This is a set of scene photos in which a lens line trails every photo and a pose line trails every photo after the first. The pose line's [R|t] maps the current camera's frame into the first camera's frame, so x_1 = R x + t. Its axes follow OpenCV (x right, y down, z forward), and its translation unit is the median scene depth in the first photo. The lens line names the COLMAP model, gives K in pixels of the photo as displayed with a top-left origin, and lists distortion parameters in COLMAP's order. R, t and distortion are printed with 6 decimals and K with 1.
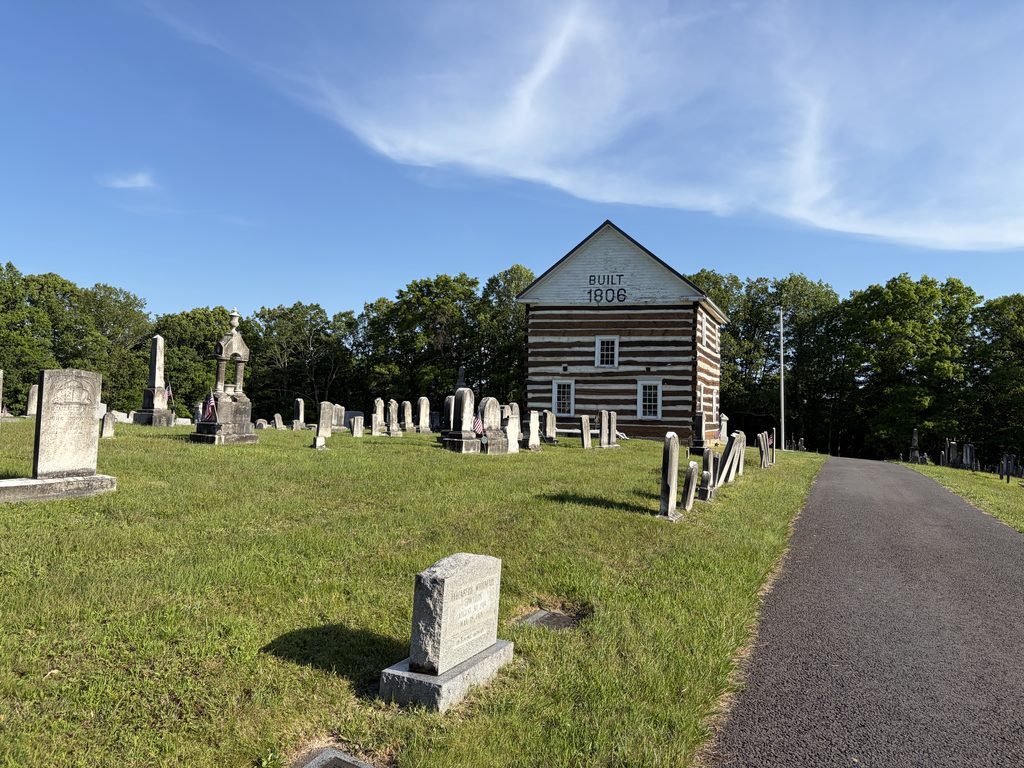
lens RADIAL K [[786.3, 0, 512.0], [0, 786.3, 384.0], [0, 0, 1]] dist [0.103865, -0.001564]
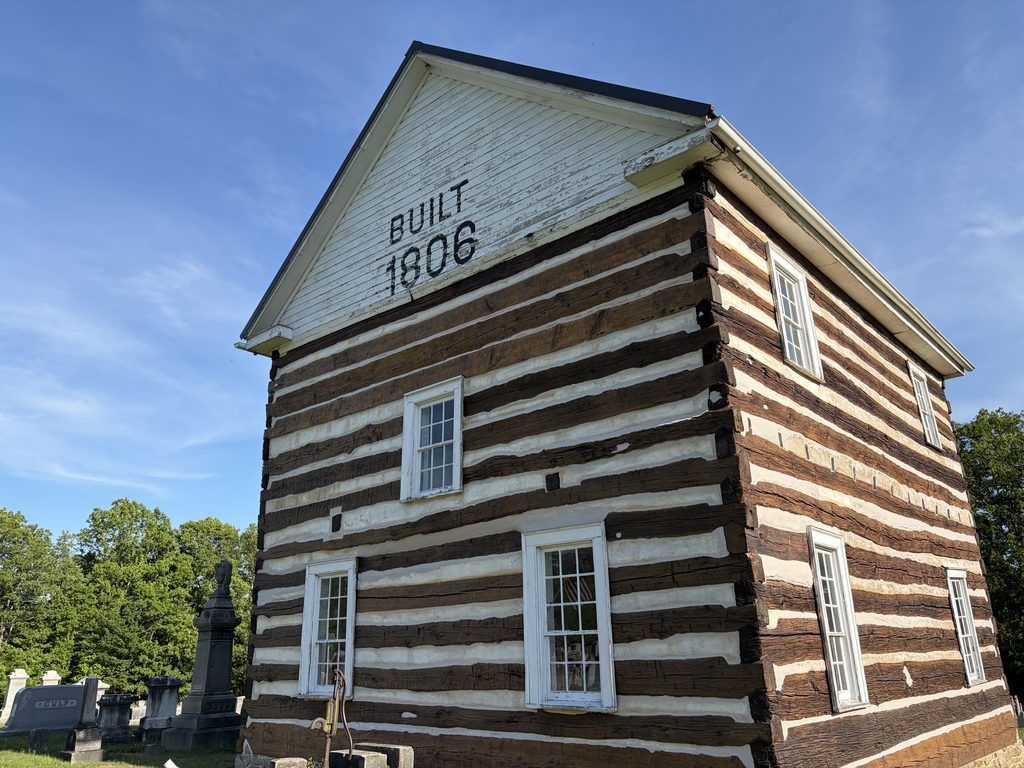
lens RADIAL K [[786.3, 0, 512.0], [0, 786.3, 384.0], [0, 0, 1]] dist [0.103865, -0.001564]
pose [[0.943277, -0.148827, -0.296781, 0.233989], [0.061199, 0.956525, -0.285156, 0.020495], [0.326317, 0.250819, 0.911376, 0.757227]]
